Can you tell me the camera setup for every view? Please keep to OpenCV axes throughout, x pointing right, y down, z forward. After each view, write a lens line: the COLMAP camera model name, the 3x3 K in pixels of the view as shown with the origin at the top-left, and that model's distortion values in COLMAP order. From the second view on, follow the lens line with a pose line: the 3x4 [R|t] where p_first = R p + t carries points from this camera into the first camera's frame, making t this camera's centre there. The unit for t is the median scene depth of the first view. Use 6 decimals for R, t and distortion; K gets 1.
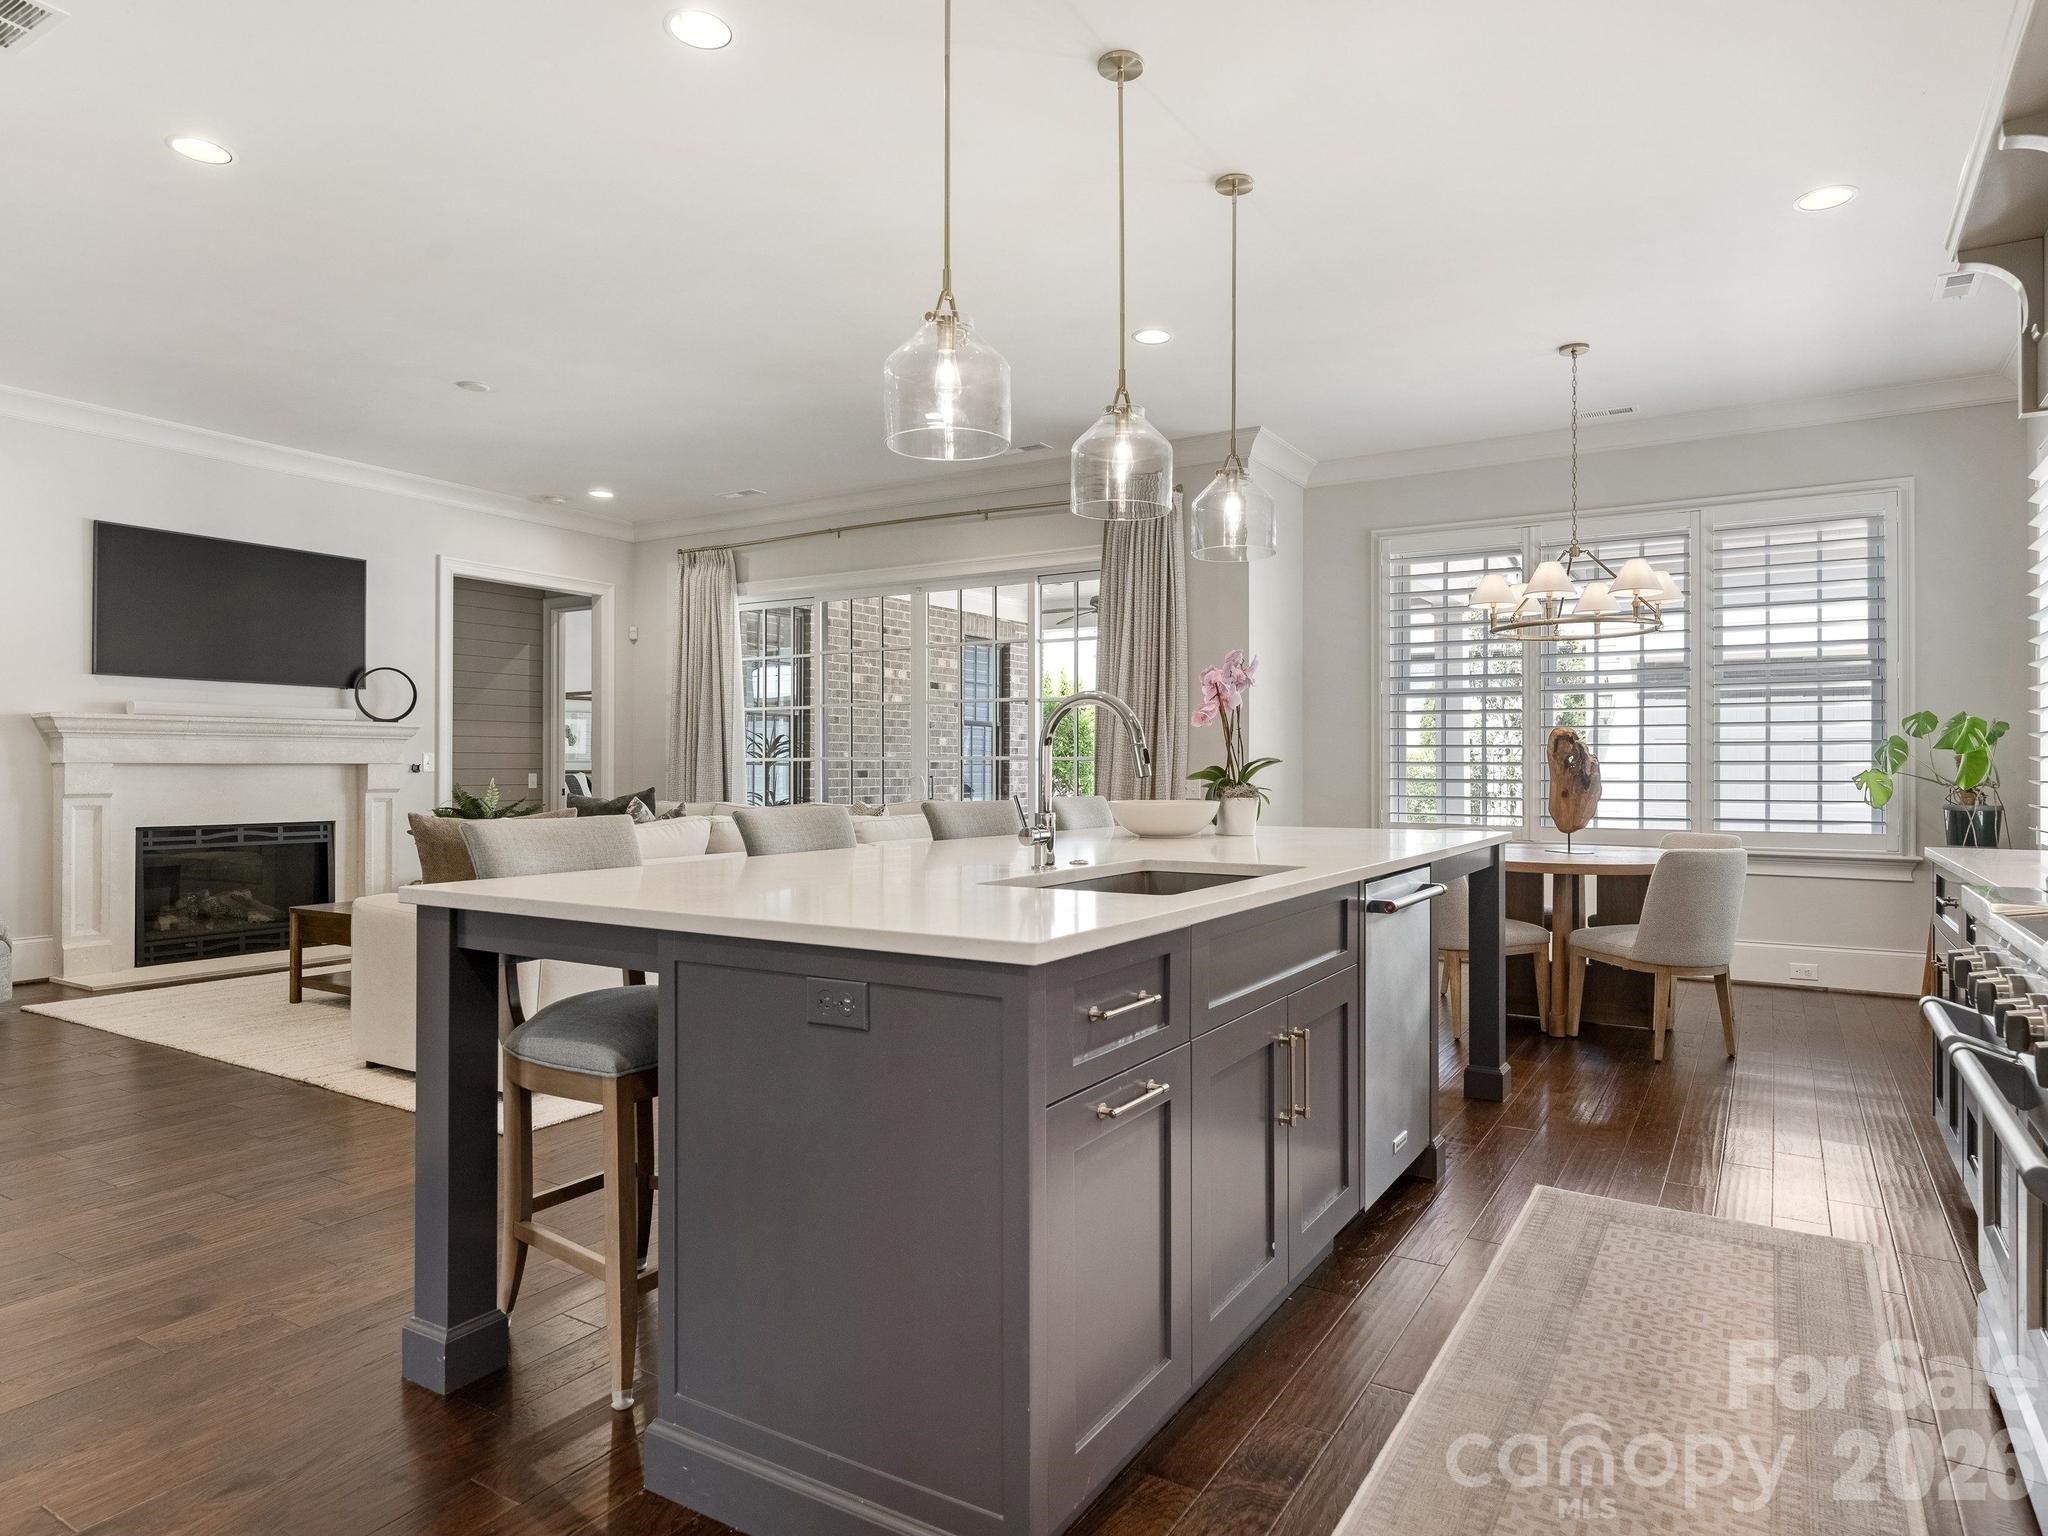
lens RADIAL K [[1170.4, 0, 1055.5], [0, 1170.4, 761.4], [0, 0, 1]] dist [0.001173, 0.000661]
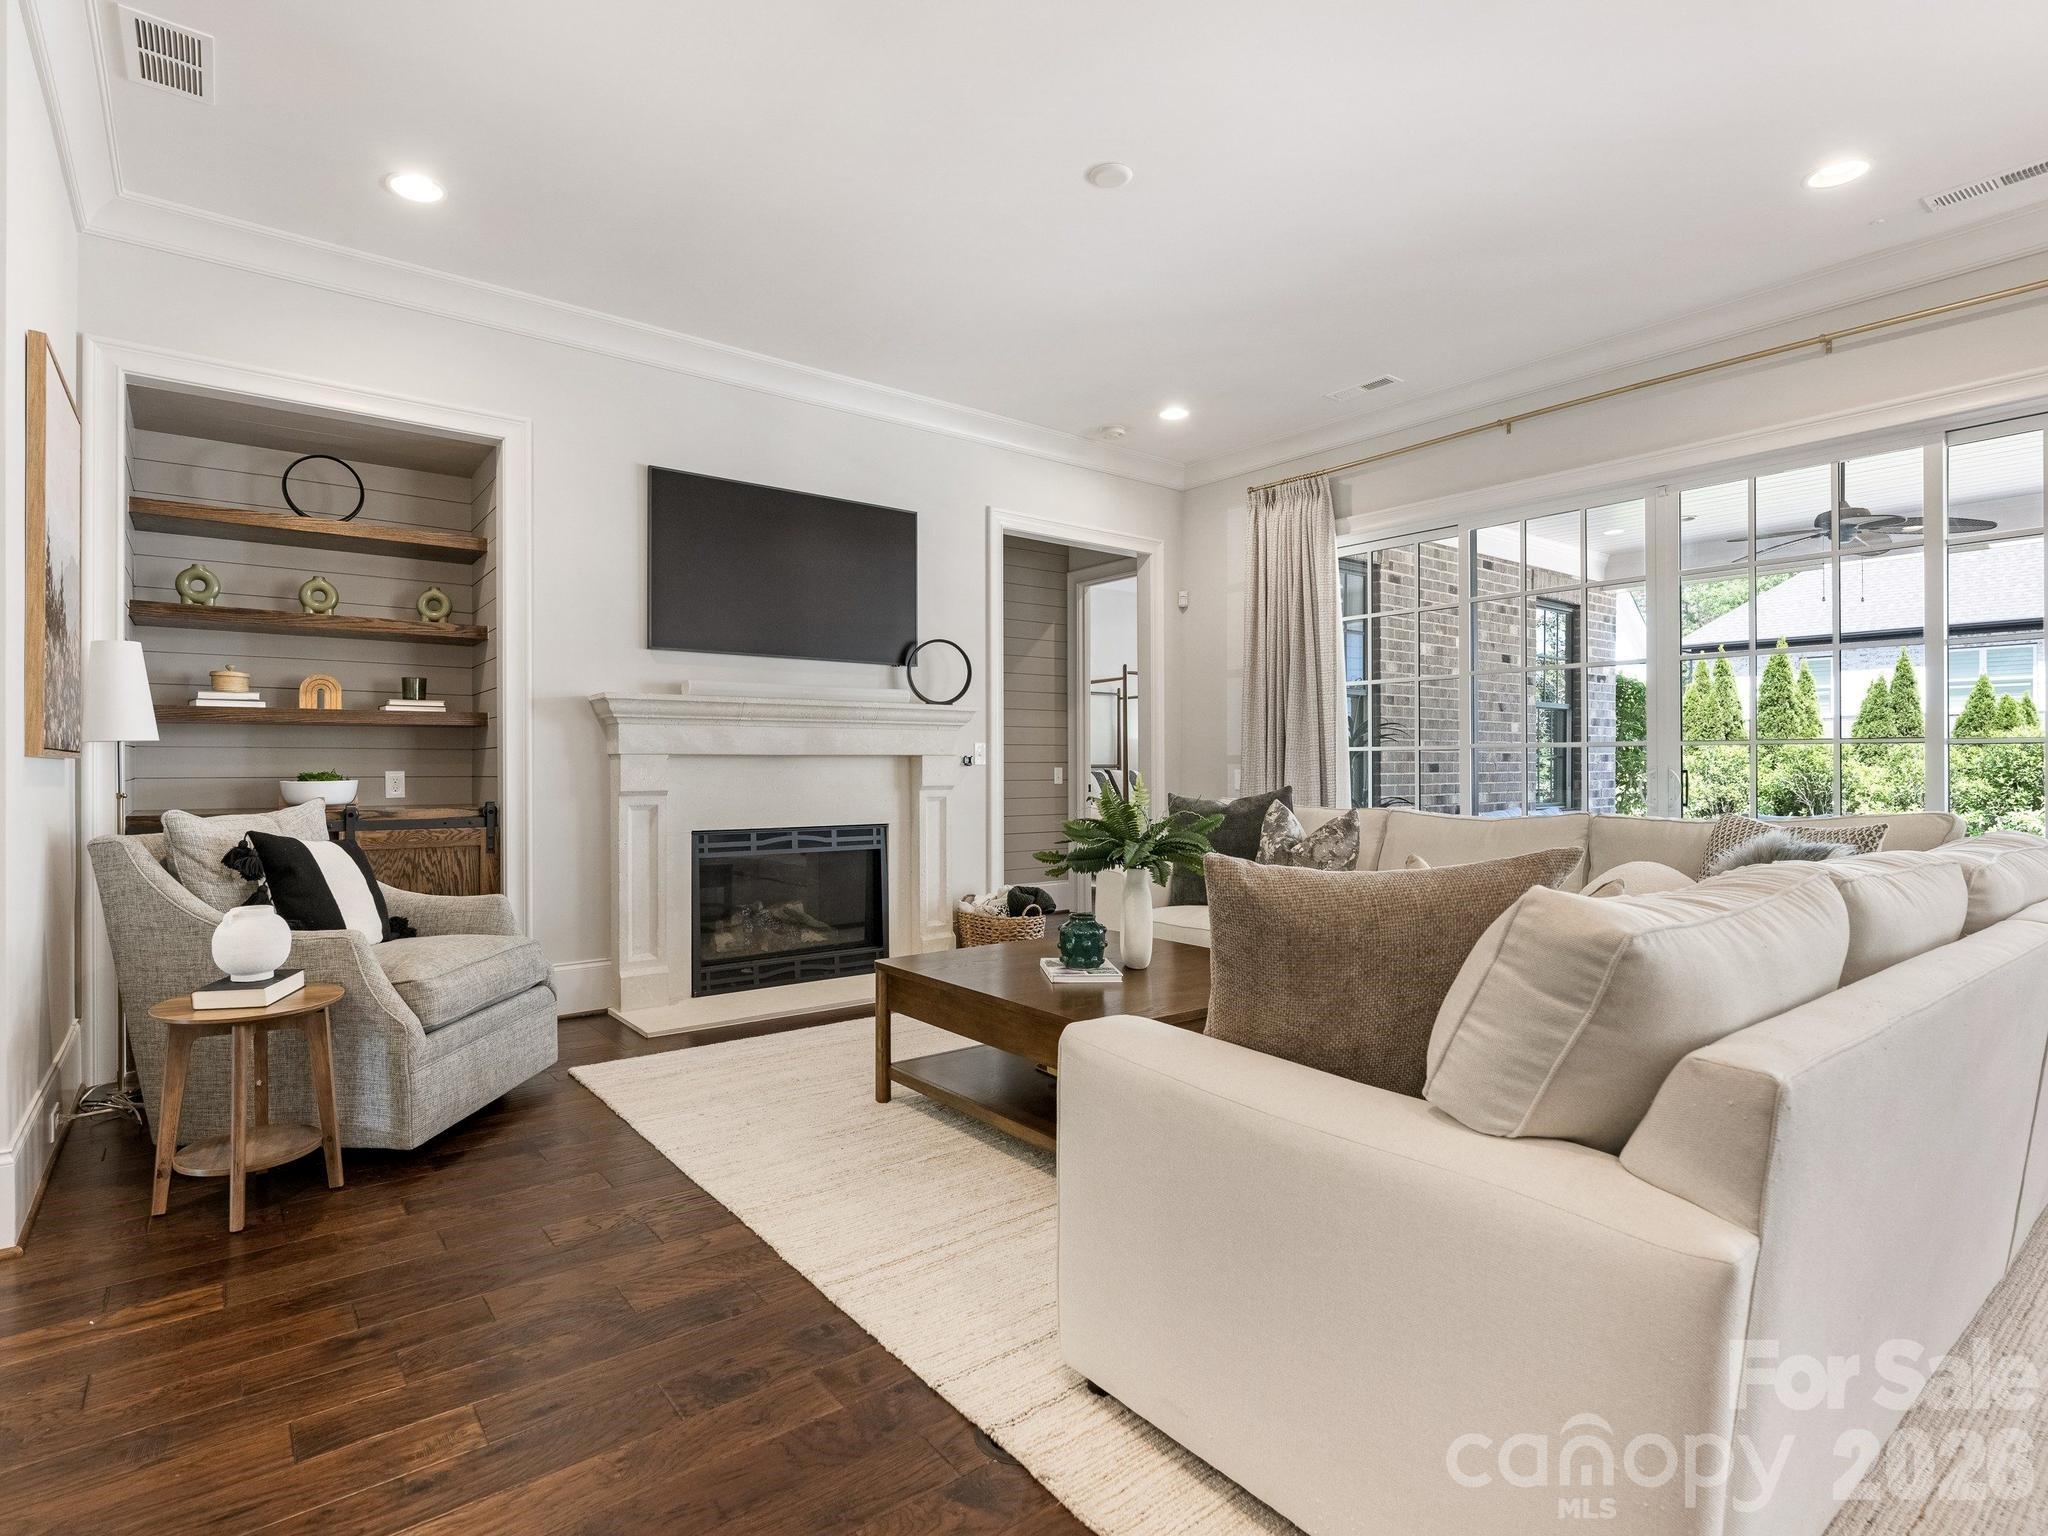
lens RADIAL K [[1023.5, 0, 1024.0], [0, 1023.5, 768.0], [0, 0, 1]] dist [0.000193, 0.000362]
pose [[0.936954, -0.000692, -0.349451, -0.266271], [0.004118, 0.999950, 0.009060, 0.004759], [0.349428, -0.009927, 0.936911, 0.345578]]
